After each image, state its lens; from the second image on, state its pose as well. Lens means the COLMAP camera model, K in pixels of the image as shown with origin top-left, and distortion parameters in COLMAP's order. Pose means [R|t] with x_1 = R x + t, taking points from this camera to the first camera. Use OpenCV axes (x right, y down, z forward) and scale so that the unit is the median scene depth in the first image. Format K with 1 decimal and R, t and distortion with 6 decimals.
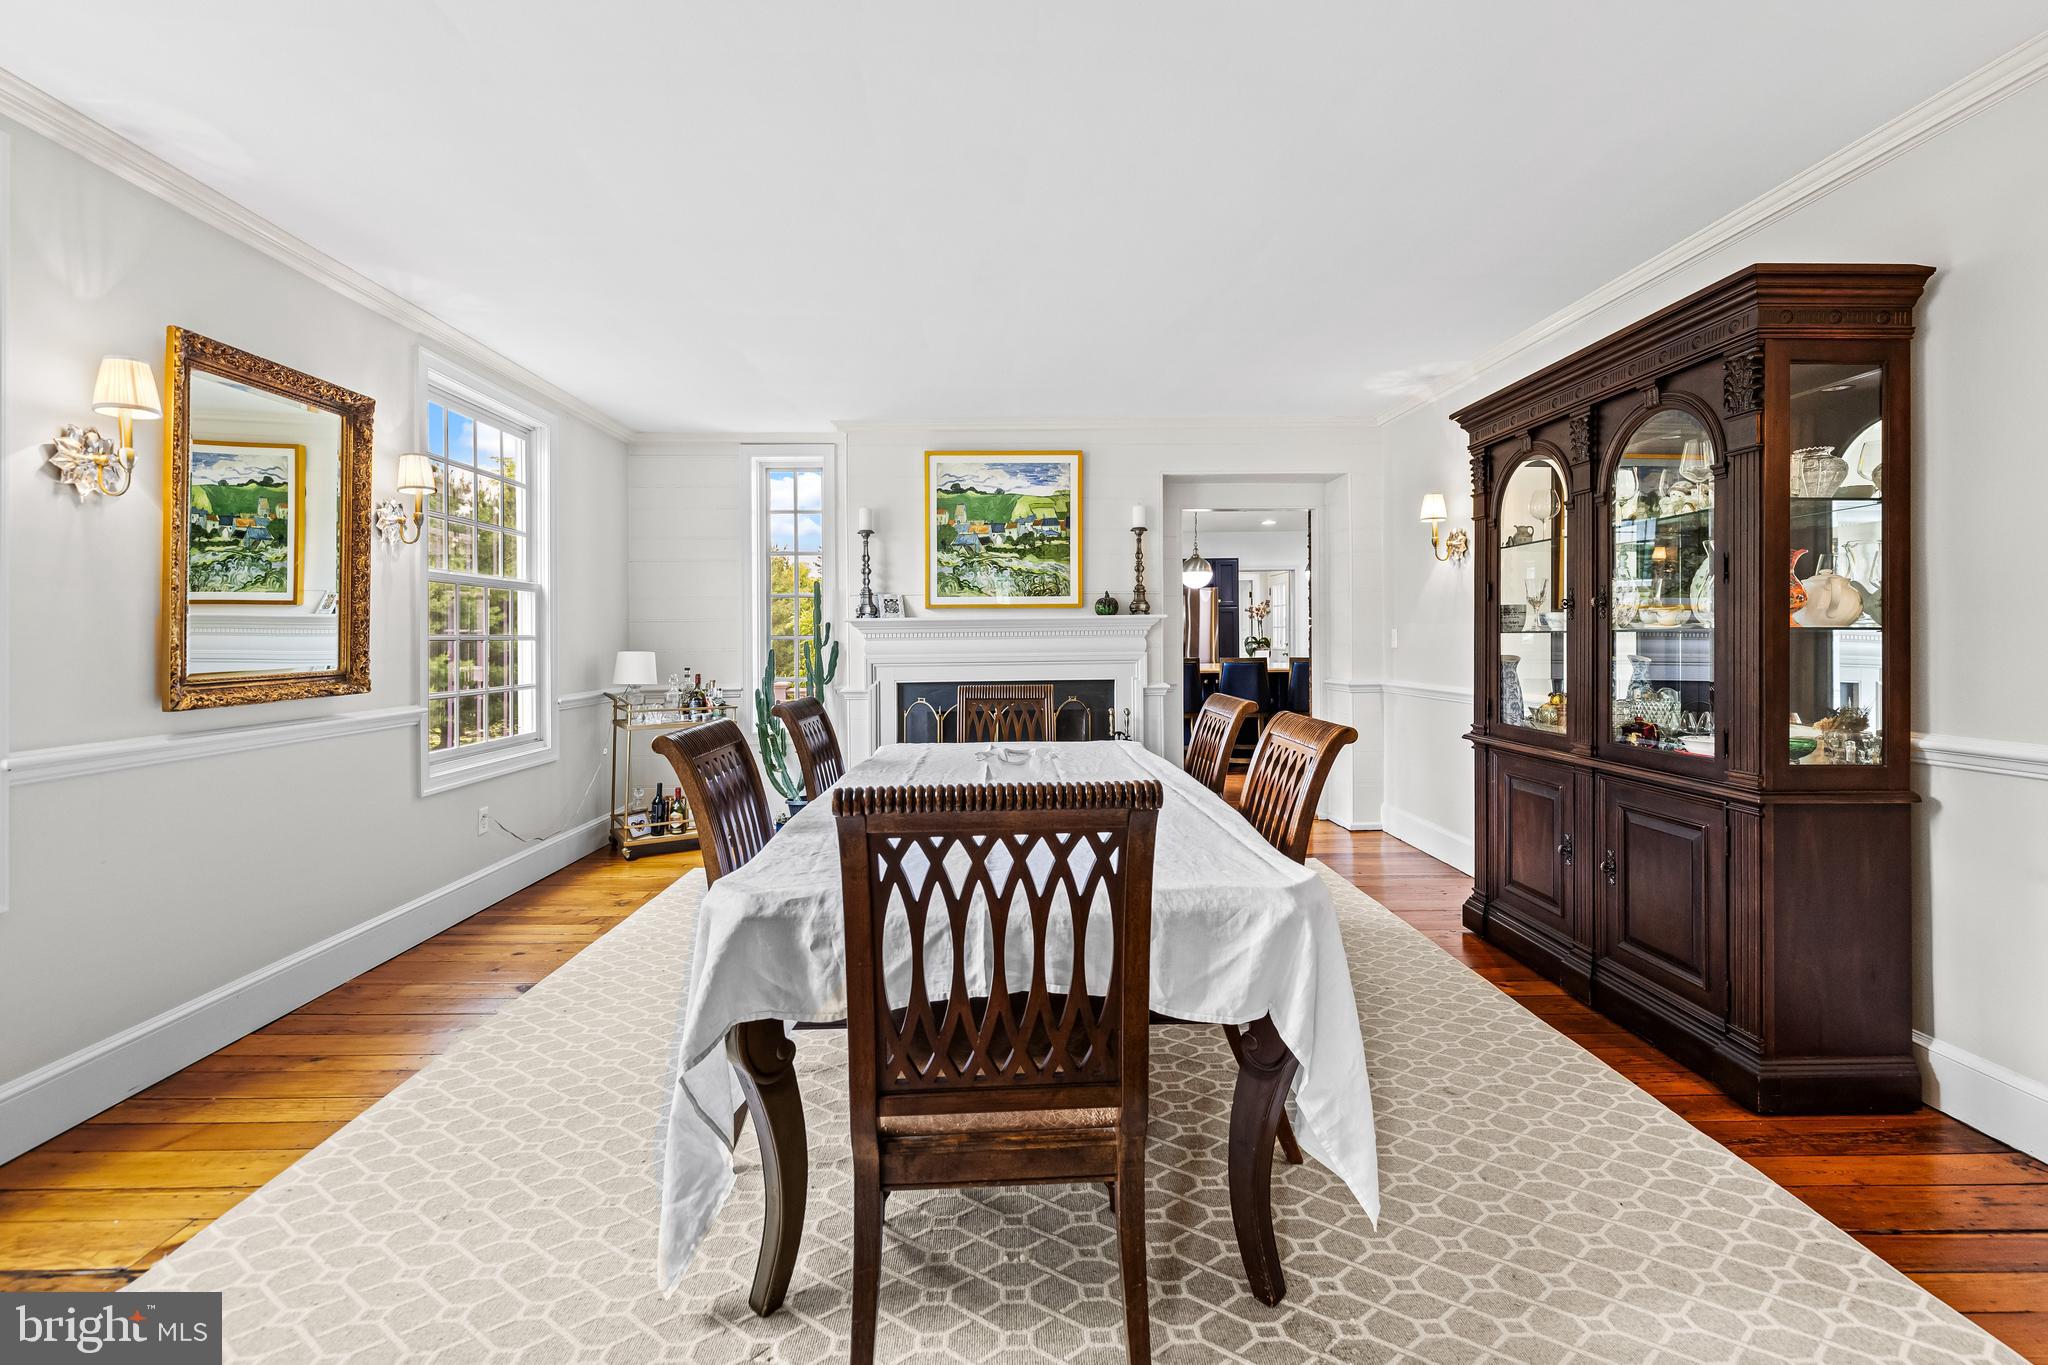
lens RADIAL K [[884.5, 0, 1013.0], [0, 884.5, 648.6], [0, 0, 1]] dist [-0.008412, 0.000041]
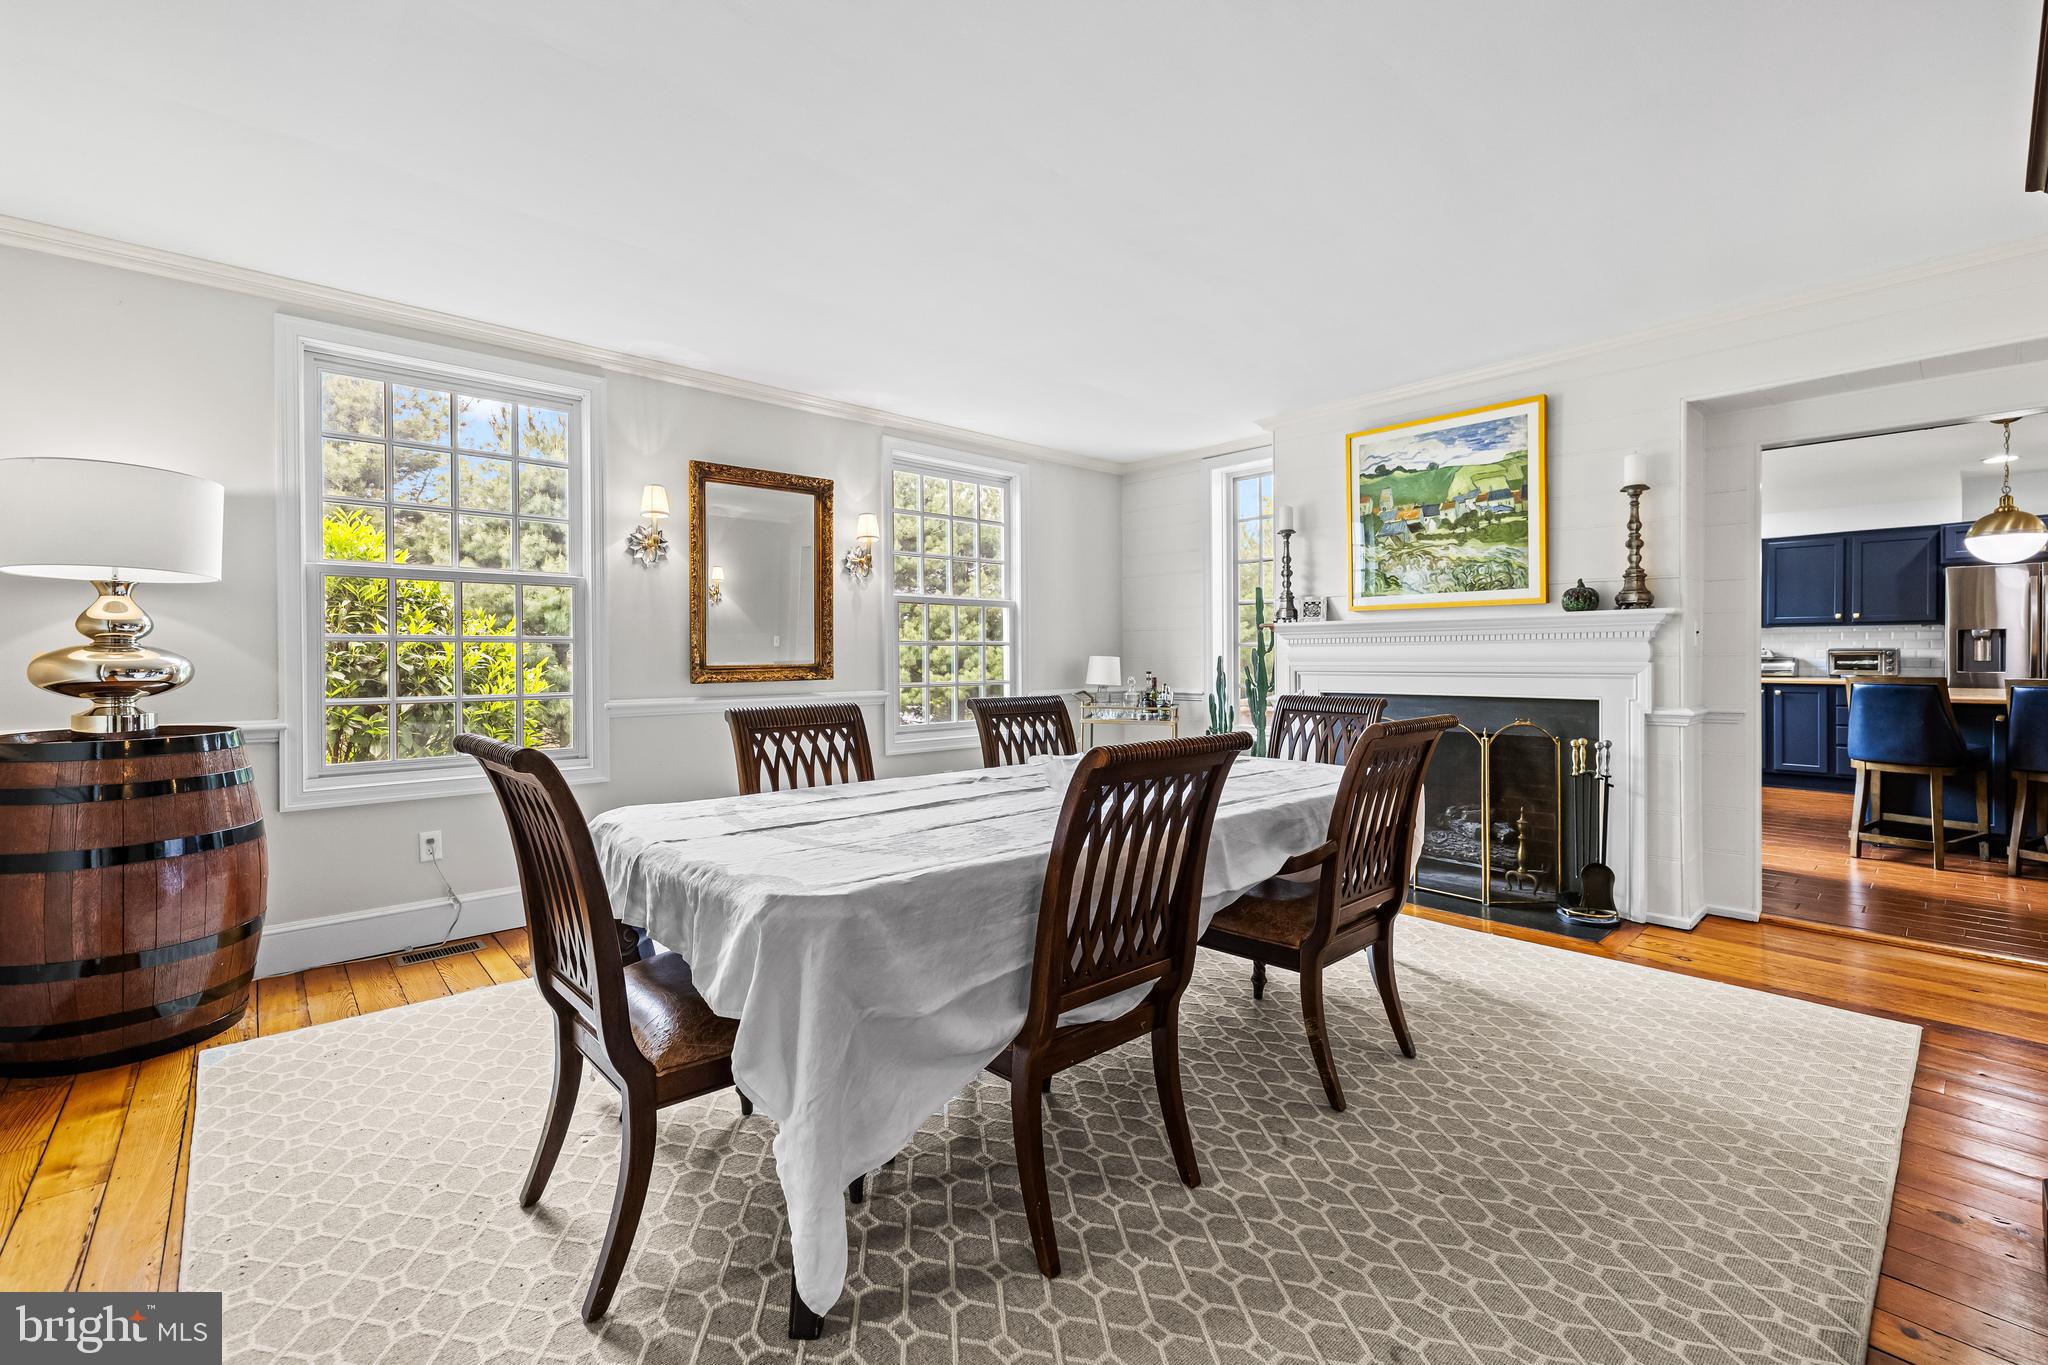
lens RADIAL K [[863.7, 0, 1015.7], [0, 863.7, 665.0], [0, 0, 1]] dist [0.002231, 0.000472]
pose [[0.647452, 0.014667, -0.761965, 0.351035], [-0.011845, 0.999888, 0.009182, 0.005584], [0.762014, 0.003081, 0.647553, 0.178942]]
